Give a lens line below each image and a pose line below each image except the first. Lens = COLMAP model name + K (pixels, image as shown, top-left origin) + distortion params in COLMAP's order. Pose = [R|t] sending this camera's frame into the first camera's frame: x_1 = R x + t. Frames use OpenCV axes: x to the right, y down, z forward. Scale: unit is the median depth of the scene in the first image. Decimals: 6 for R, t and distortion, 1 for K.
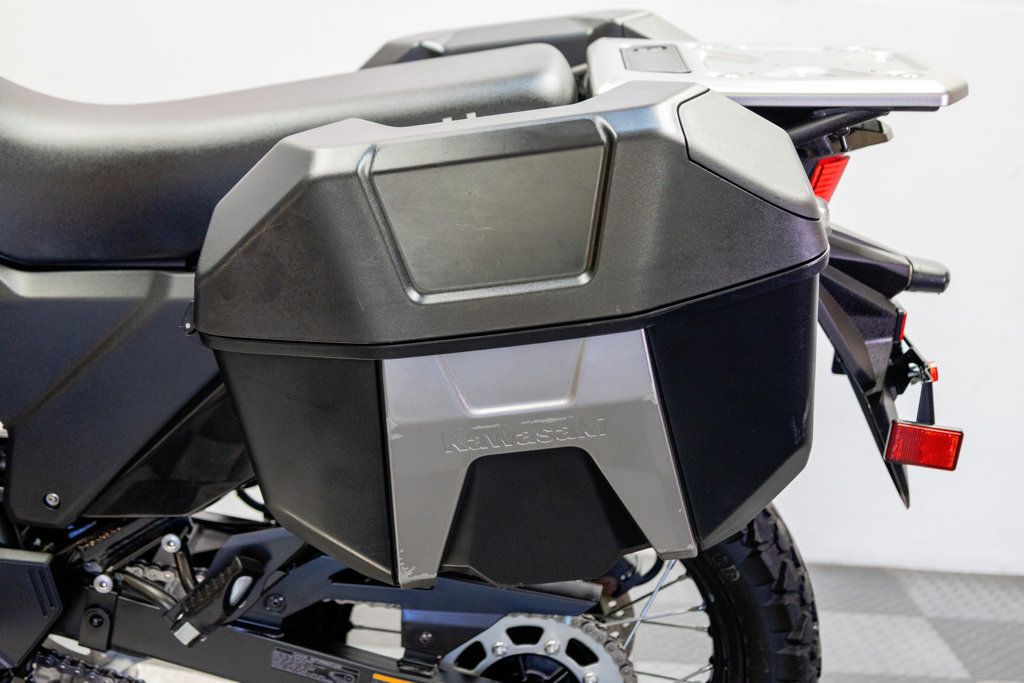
lens RADIAL K [[1463.0, 0, 512.0], [0, 1463.0, 341.5], [0, 0, 1]] dist [0.012926, 0.009199]
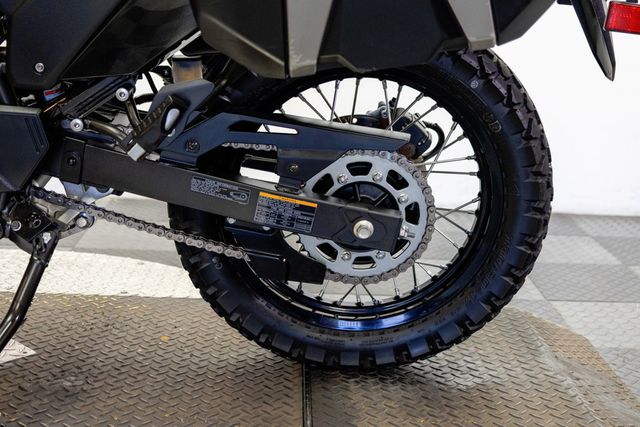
lens RADIAL K [[913.9, 0, 318.9], [0, 913.9, 220.9], [0, 0, 1]] dist [-0.009374, 0.099335]
pose [[0.999544, -0.022147, 0.020548, -0.053212], [0.020640, 0.997272, 0.070877, 0.188341], [-0.022062, -0.070420, 0.997273, 0.067223]]
